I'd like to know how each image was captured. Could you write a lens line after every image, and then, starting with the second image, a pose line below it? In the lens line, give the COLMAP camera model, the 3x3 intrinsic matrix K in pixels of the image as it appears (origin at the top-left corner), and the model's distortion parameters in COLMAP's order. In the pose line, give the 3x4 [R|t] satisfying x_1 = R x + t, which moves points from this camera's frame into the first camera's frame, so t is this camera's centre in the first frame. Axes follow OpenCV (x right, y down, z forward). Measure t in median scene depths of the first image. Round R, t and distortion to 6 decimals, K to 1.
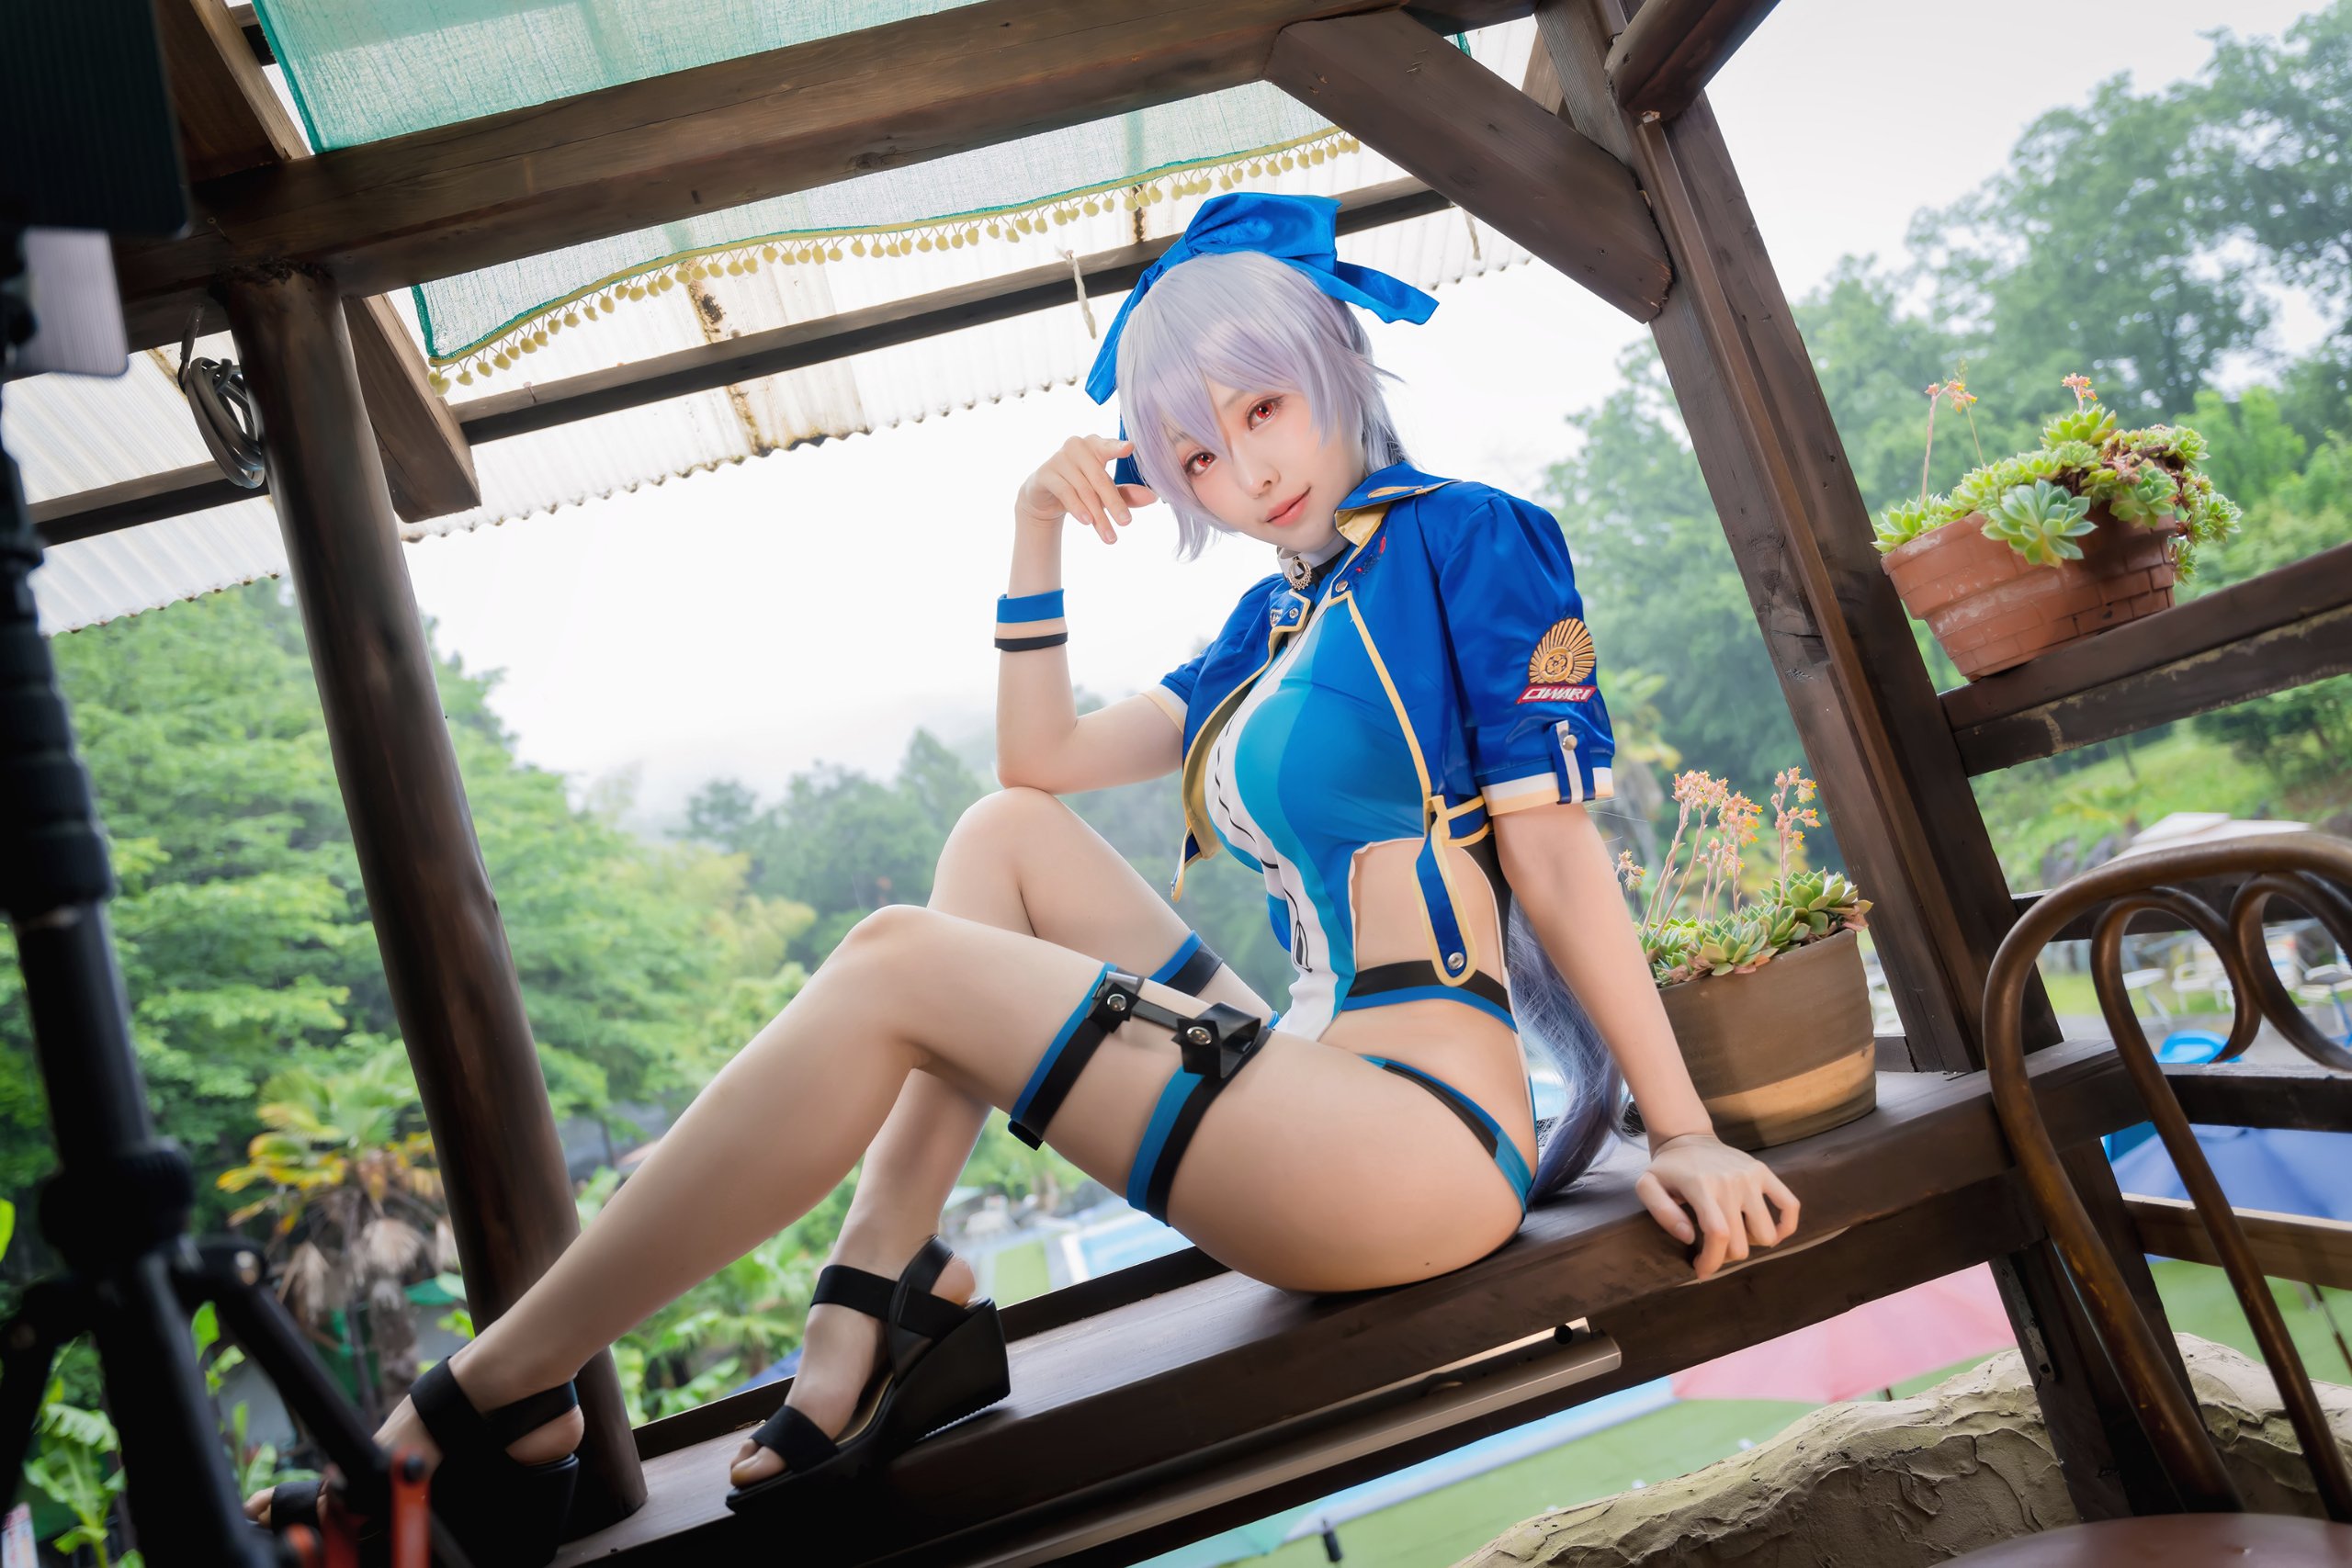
lens RADIAL K [[1603.0, 0, 1176.0], [0, 1603.0, 784.0], [0, 0, 1]] dist [-0.007046, 0.004601]
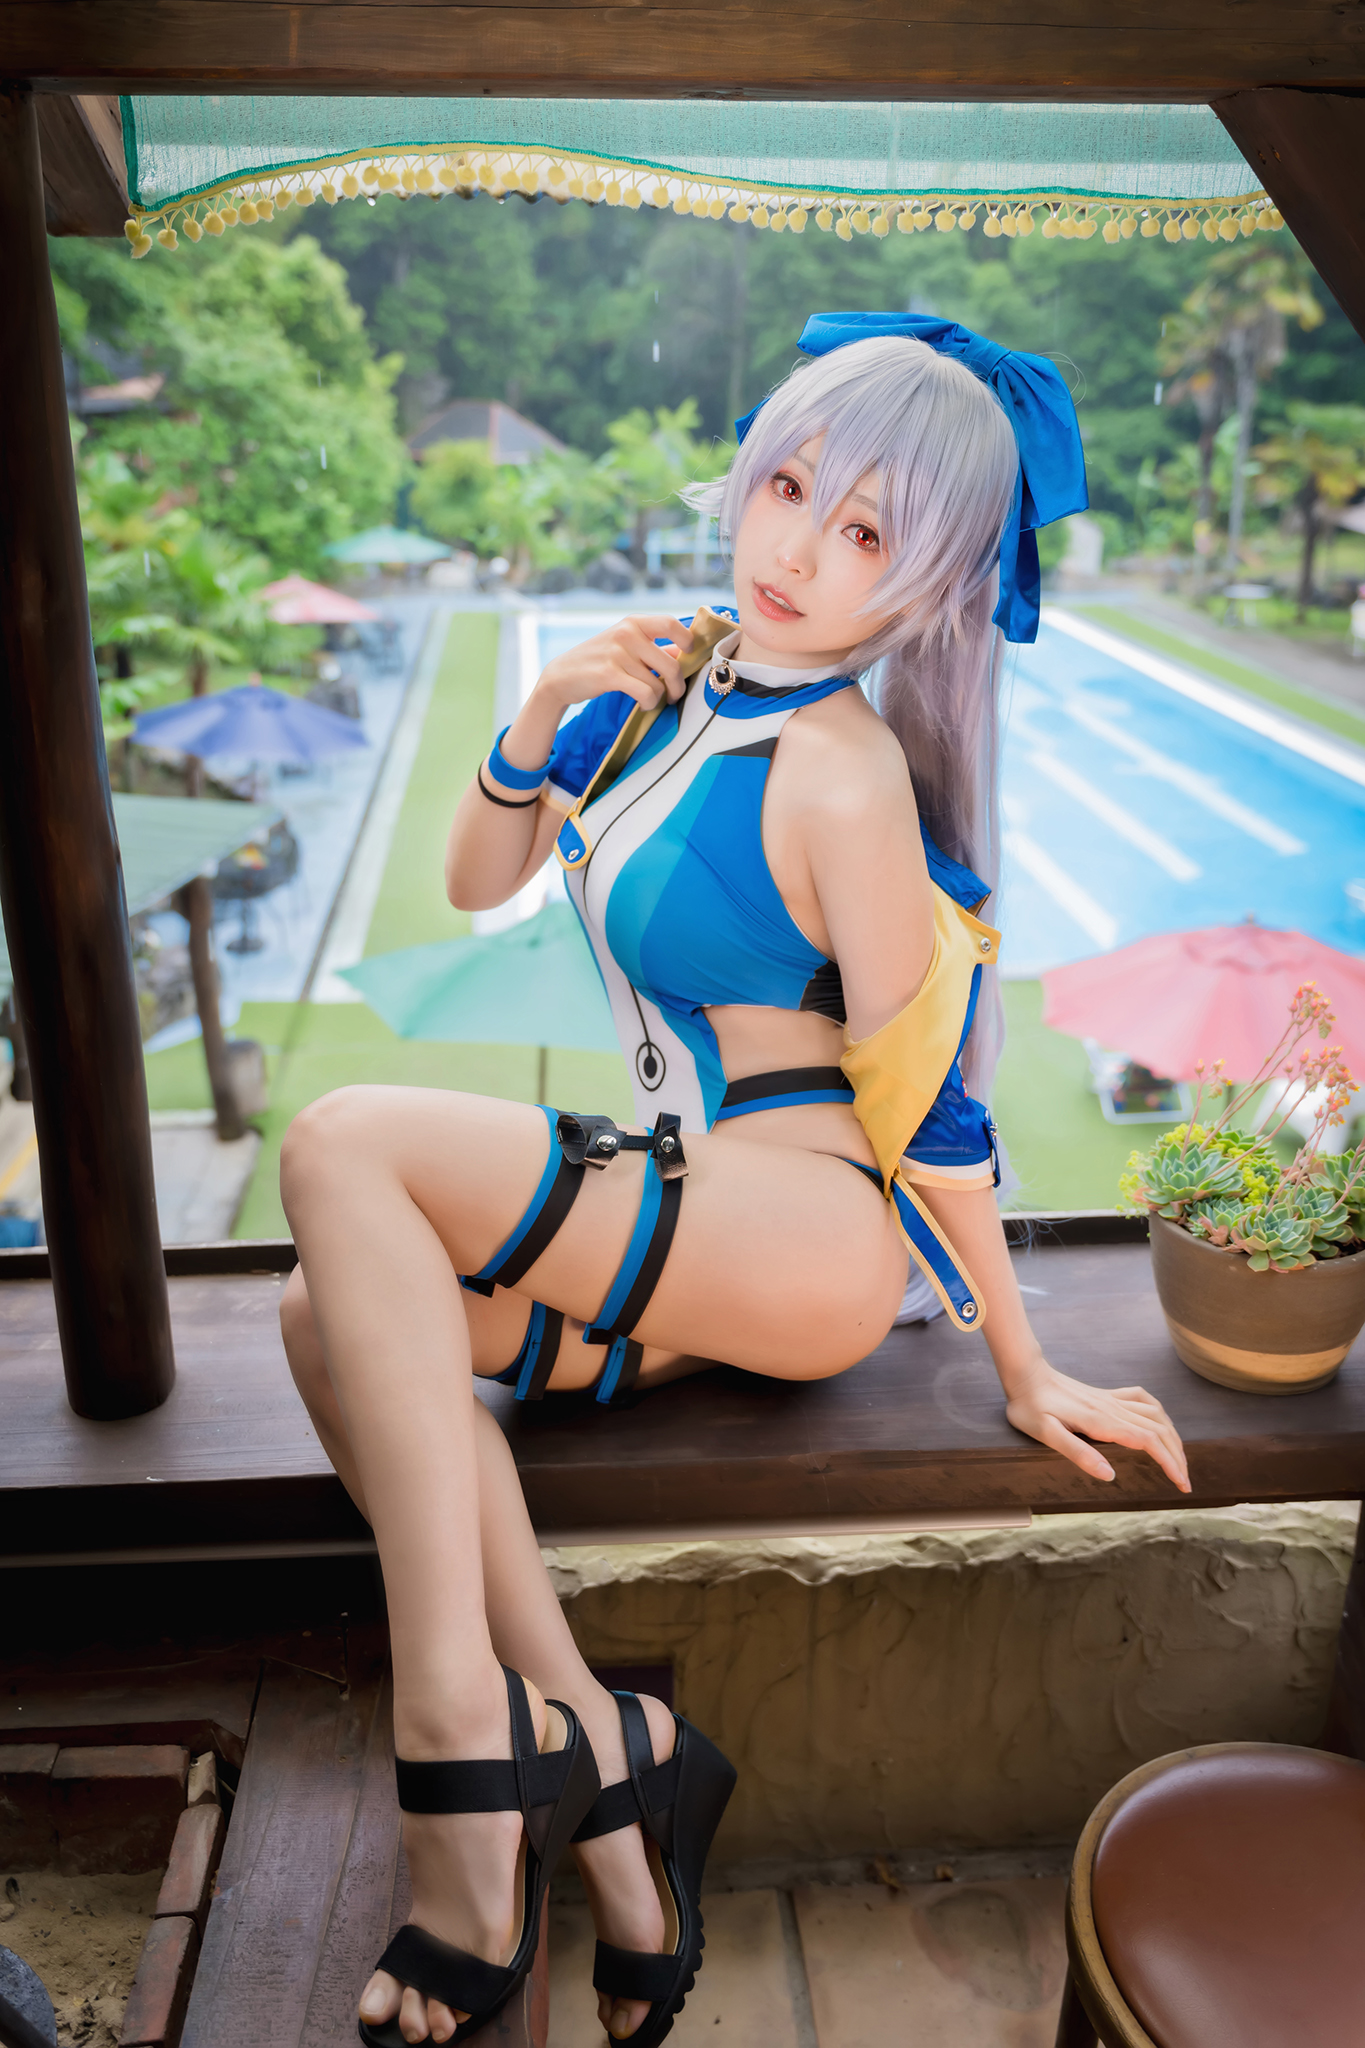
lens RADIAL K [[1660.4, 0, 689.7], [0, 1660.4, 921.0], [0, 0, 1]] dist [0.010198, -0.001639]
pose [[0.955434, 0.283698, 0.081615, -0.122435], [-0.291531, 0.863292, 0.411990, -0.304289], [0.046424, -0.417423, 0.907526, 0.060341]]
